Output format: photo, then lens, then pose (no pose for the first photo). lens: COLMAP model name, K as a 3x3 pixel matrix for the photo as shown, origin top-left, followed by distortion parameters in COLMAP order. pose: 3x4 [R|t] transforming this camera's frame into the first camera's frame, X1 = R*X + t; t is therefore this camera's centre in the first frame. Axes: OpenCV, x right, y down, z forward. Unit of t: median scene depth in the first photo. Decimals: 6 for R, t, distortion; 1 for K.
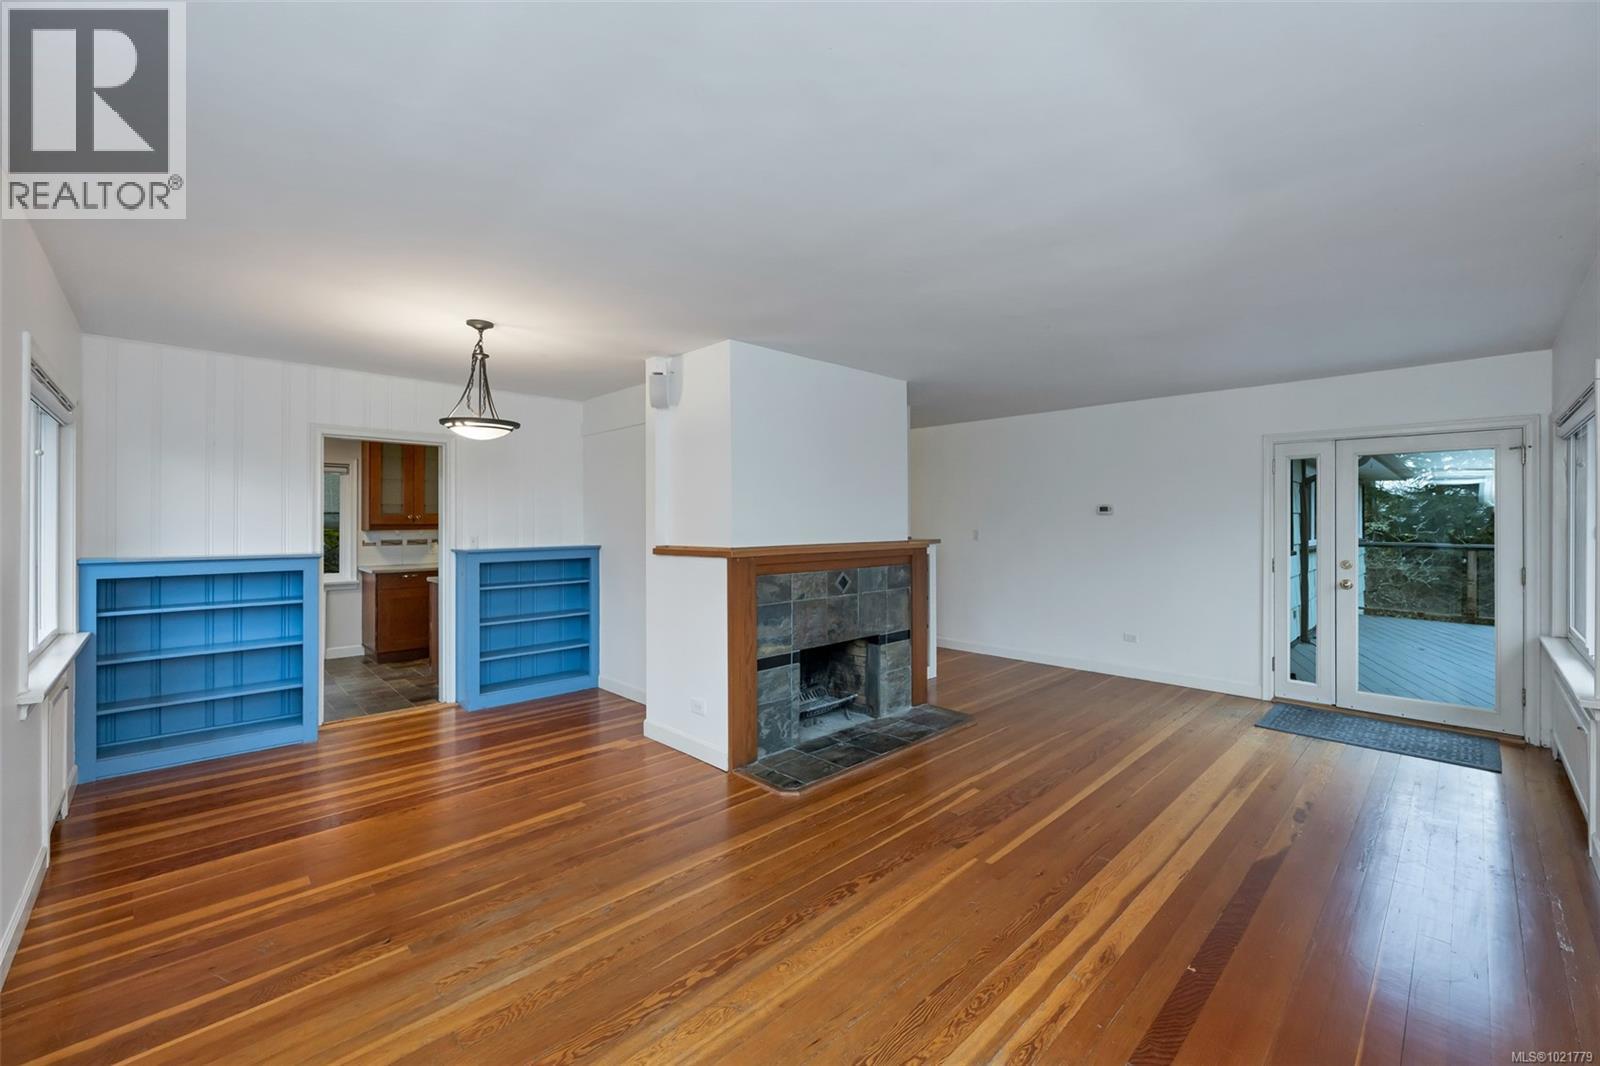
lens RADIAL K [[651.8, 0, 799.9], [0, 651.8, 520.2], [0, 0, 1]] dist [-0.000418, 0.000651]
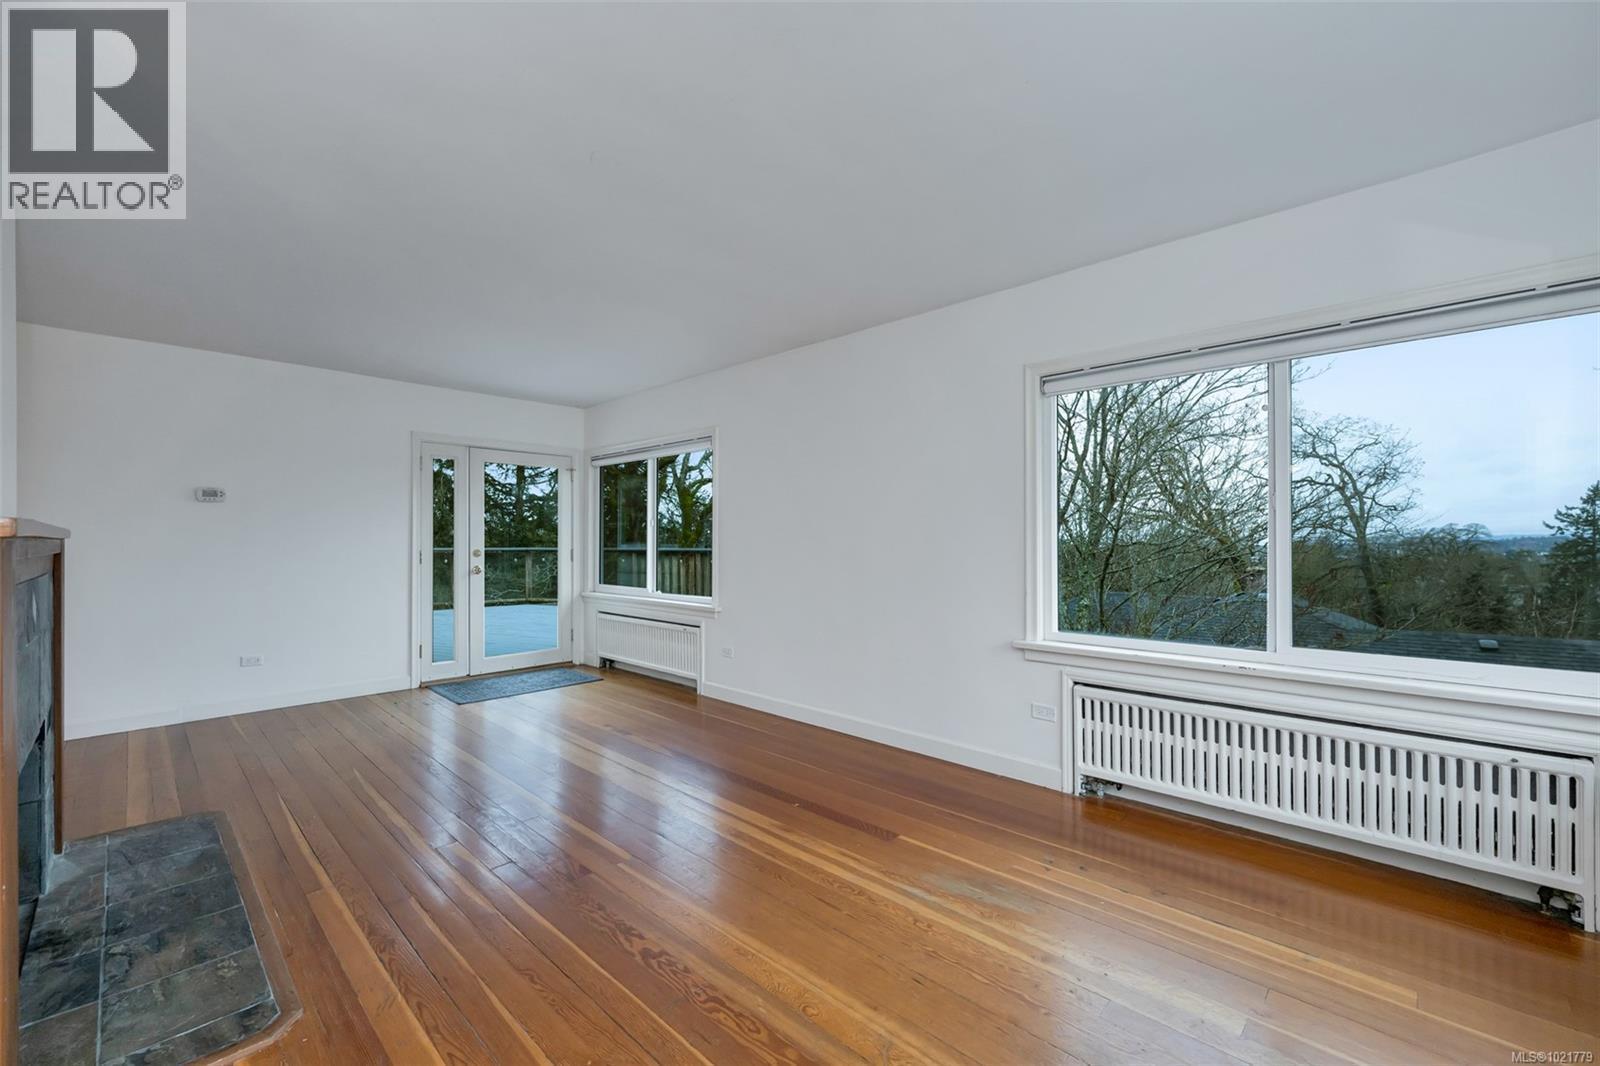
lens RADIAL K [[645.5, 0, 808.7], [0, 645.5, 535.9], [0, 0, 1]] dist [-0.001363, -0.000152]
pose [[-0.045504, 0.006839, 0.998941, -0.404903], [0.003447, 0.999972, -0.006689, 0.052725], [-0.998958, 0.003139, -0.045527, 0.510862]]
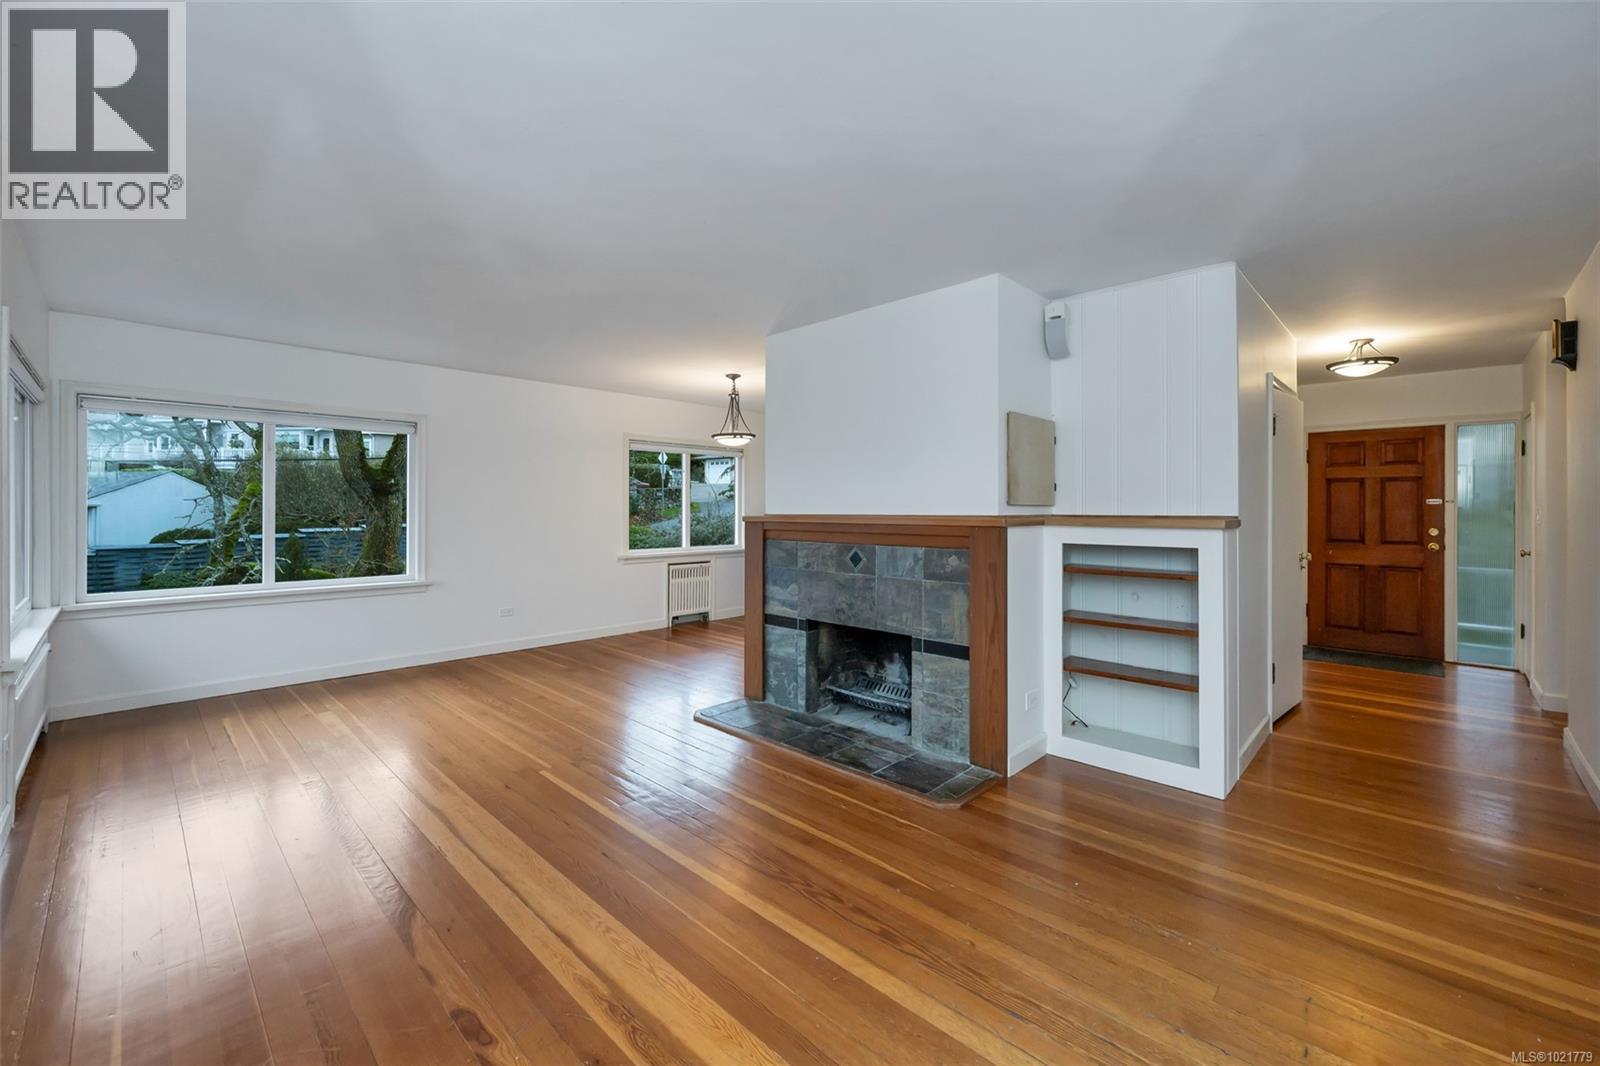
lens RADIAL K [[651.8, 0, 799.9], [0, 651.8, 520.2], [0, 0, 1]] dist [-0.000418, 0.000651]
pose [[0.030257, 0.017680, -0.999386, 0.958134], [-0.001575, 0.999843, 0.017640, 0.029541], [0.999541, 0.001040, 0.030280, 0.926978]]
